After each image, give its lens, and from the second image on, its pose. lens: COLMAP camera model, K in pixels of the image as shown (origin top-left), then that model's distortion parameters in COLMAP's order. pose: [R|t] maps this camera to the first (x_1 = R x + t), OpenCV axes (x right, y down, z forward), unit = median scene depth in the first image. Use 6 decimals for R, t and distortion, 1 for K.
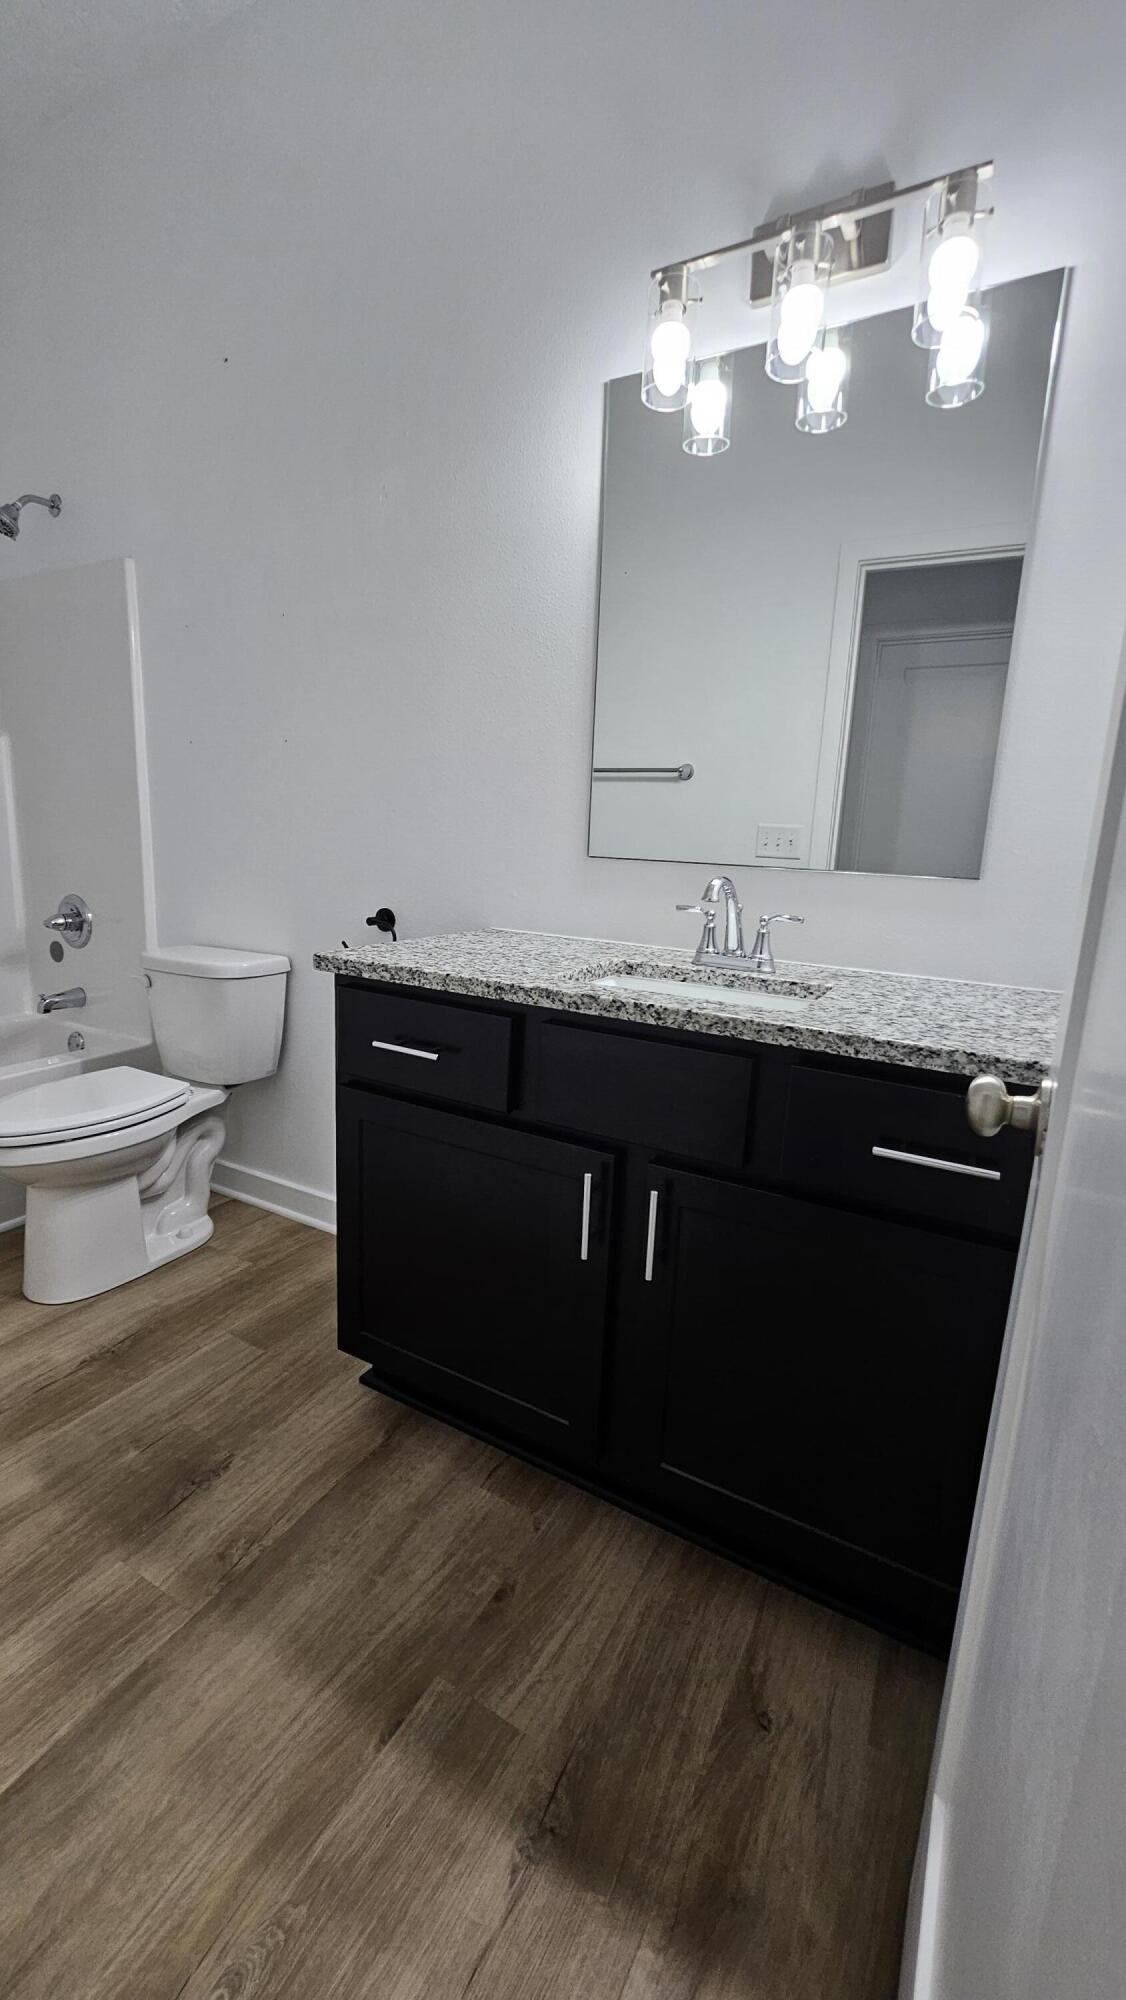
lens RADIAL K [[819.2, 0, 547.3], [0, 819.2, 1006.7], [0, 0, 1]] dist [0.000916, 0.000319]
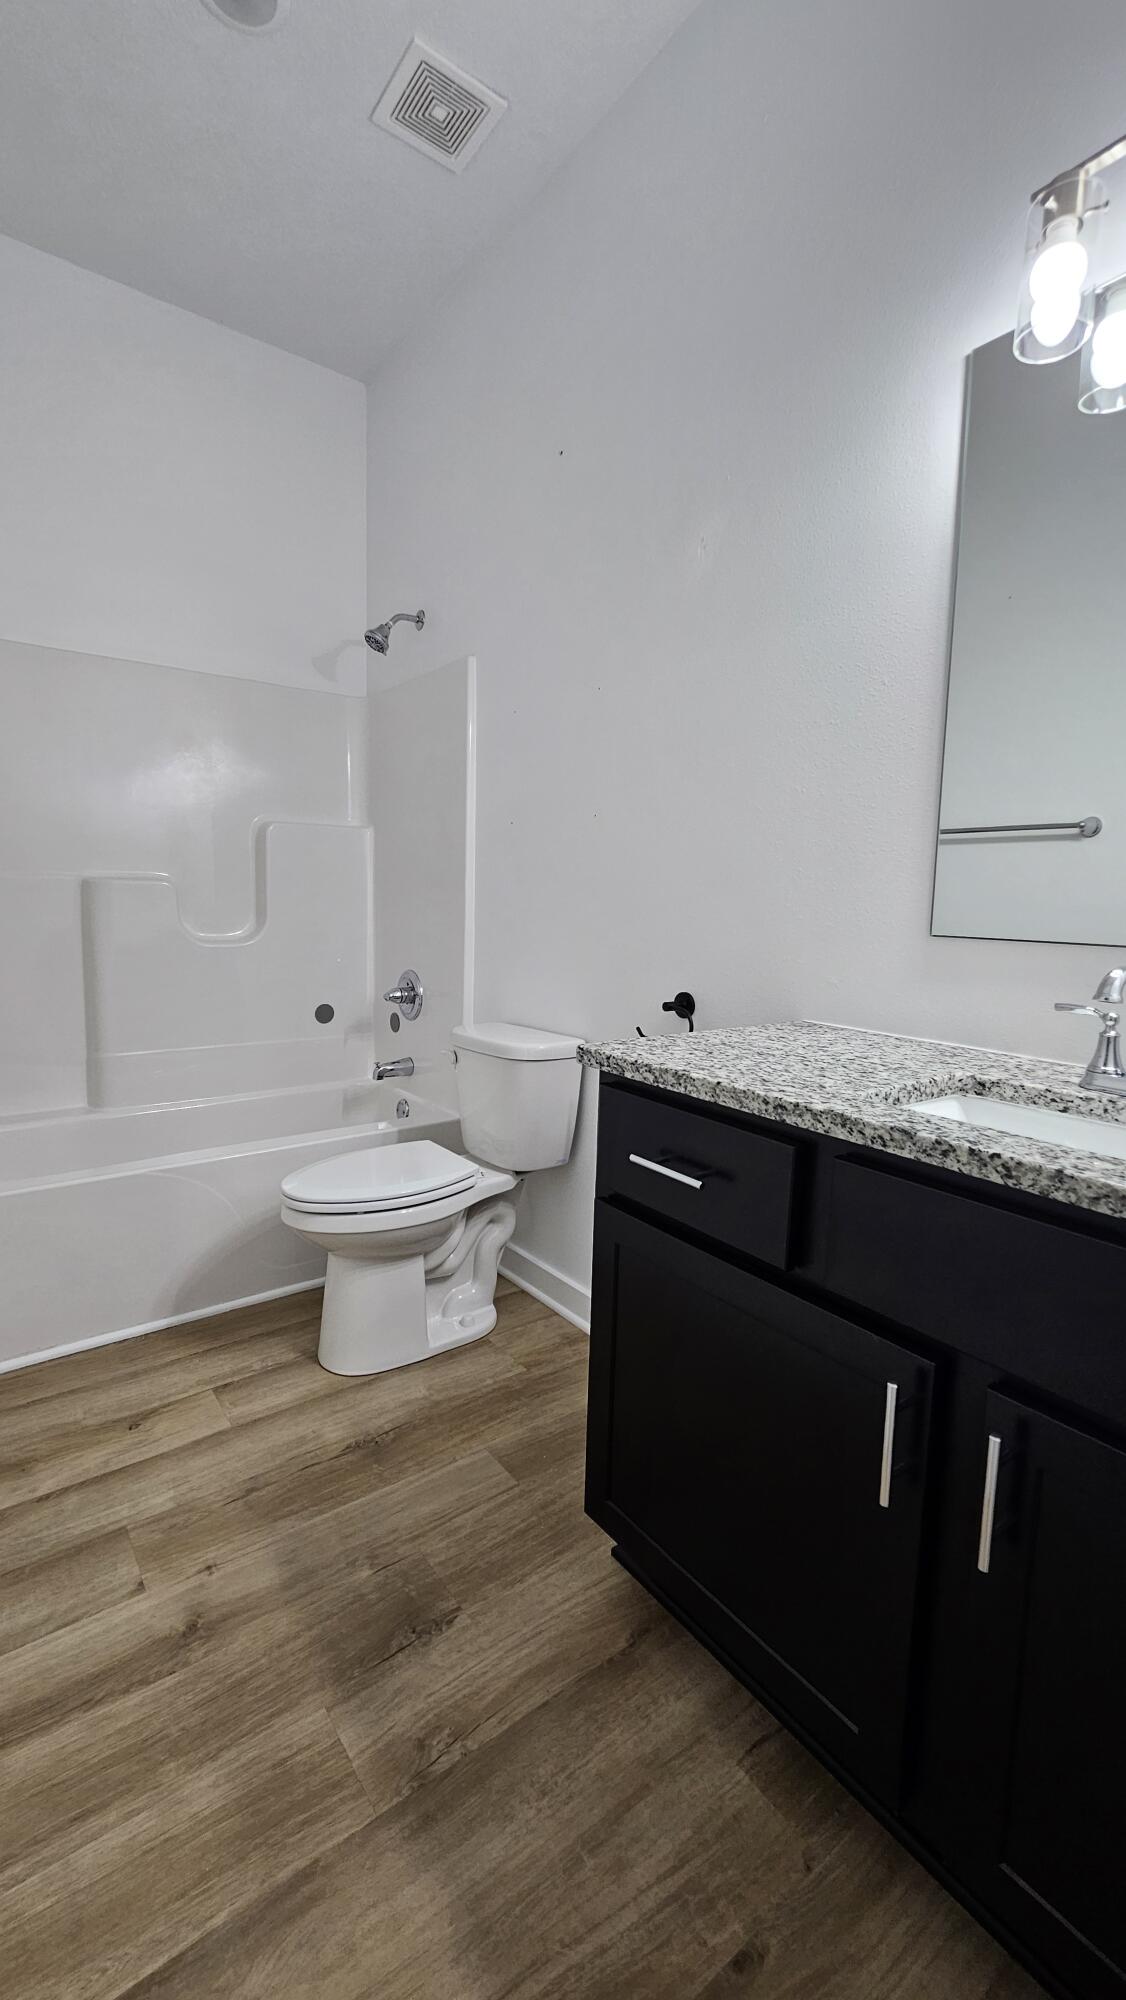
lens RADIAL K [[836.8, 0, 553.8], [0, 836.8, 1003.3], [0, 0, 1]] dist [-0.000476, 0.001035]
pose [[0.915764, 0.031521, -0.400477, 0.055141], [-0.069494, 0.994317, -0.080650, -0.038593], [0.395659, 0.101687, 0.912751, 0.176773]]
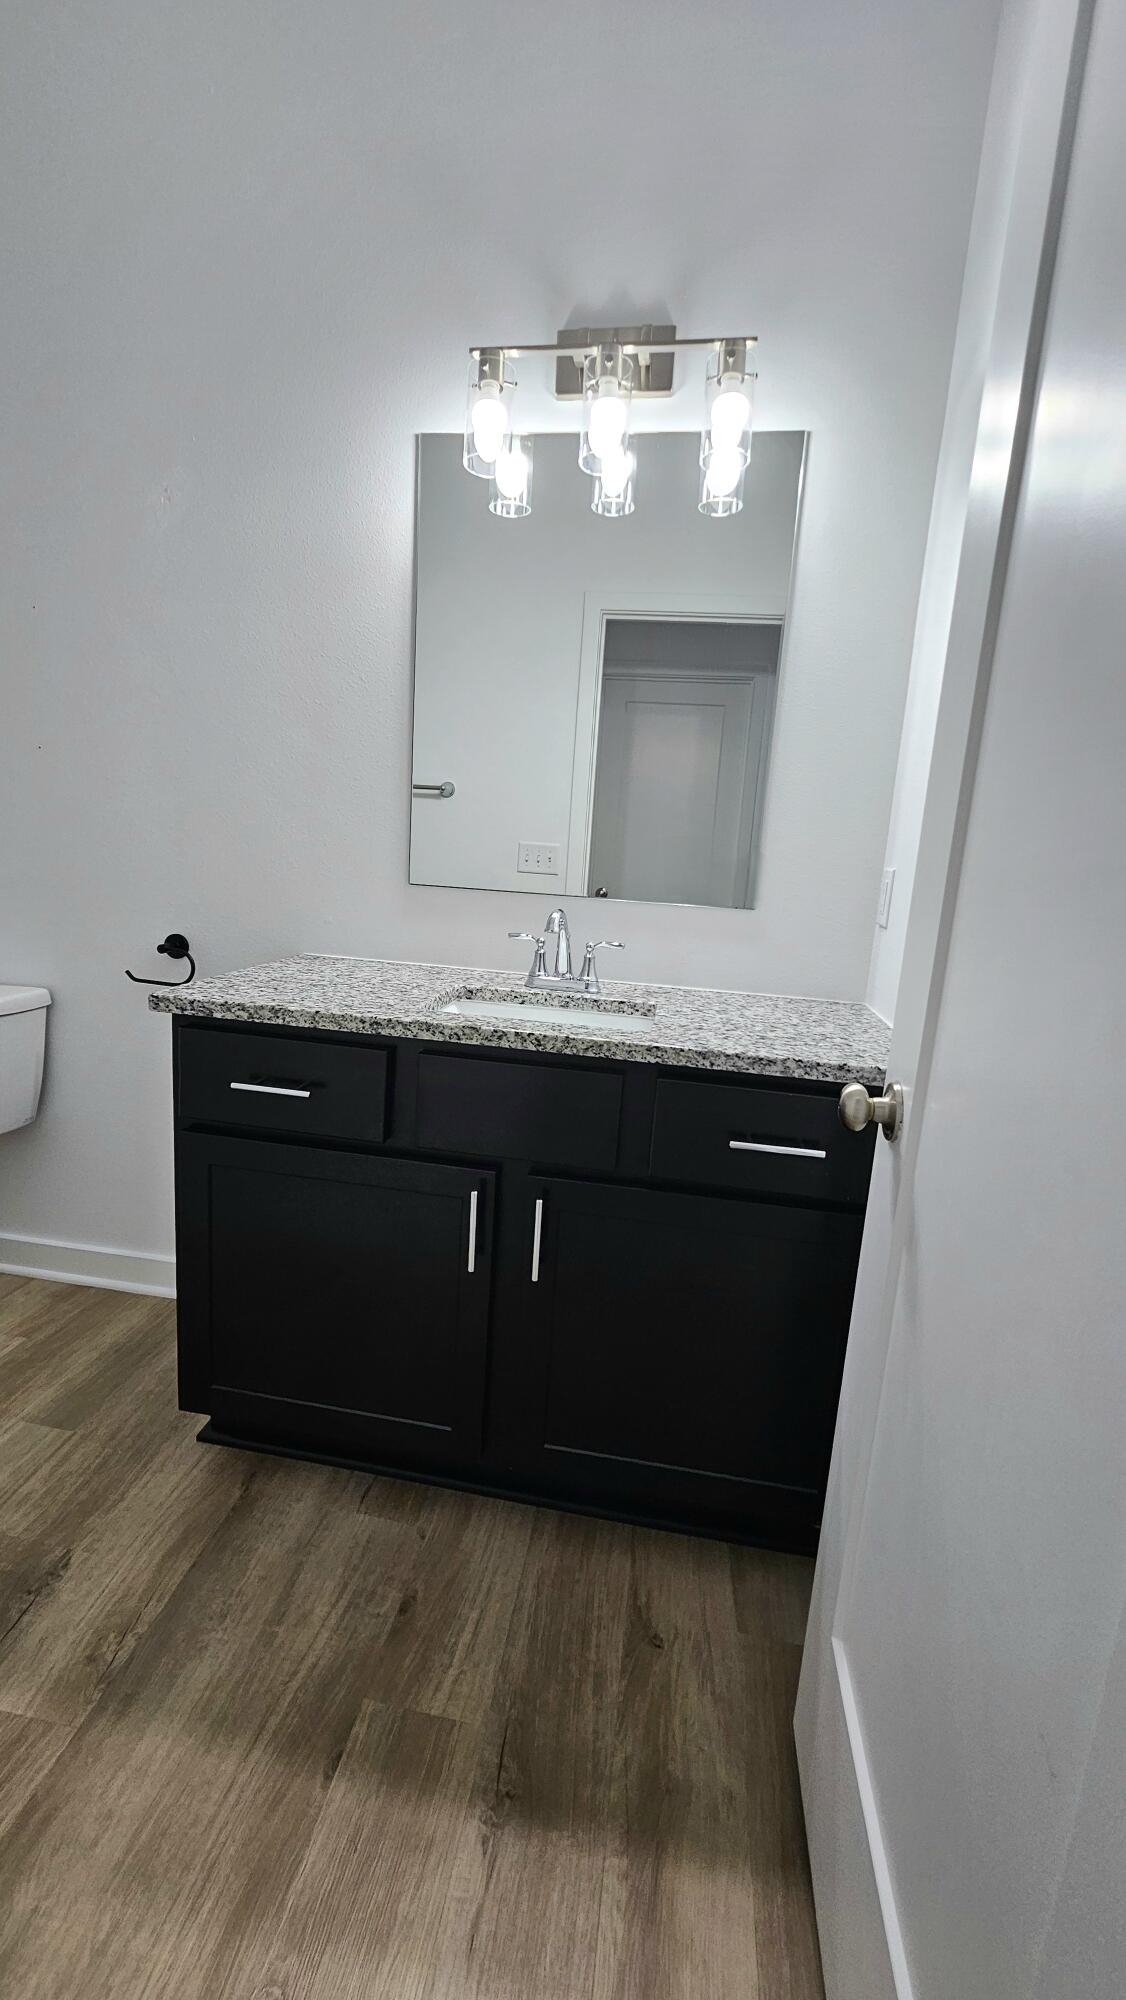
lens RADIAL K [[825.2, 0, 540.8], [0, 825.2, 1003.8], [0, 0, 1]] dist [0.000810, 0.000217]
pose [[0.938311, -0.049695, 0.342204, -0.204807], [0.049671, 0.998727, 0.008838, -0.043330], [-0.342208, 0.008705, 0.939584, -0.044865]]
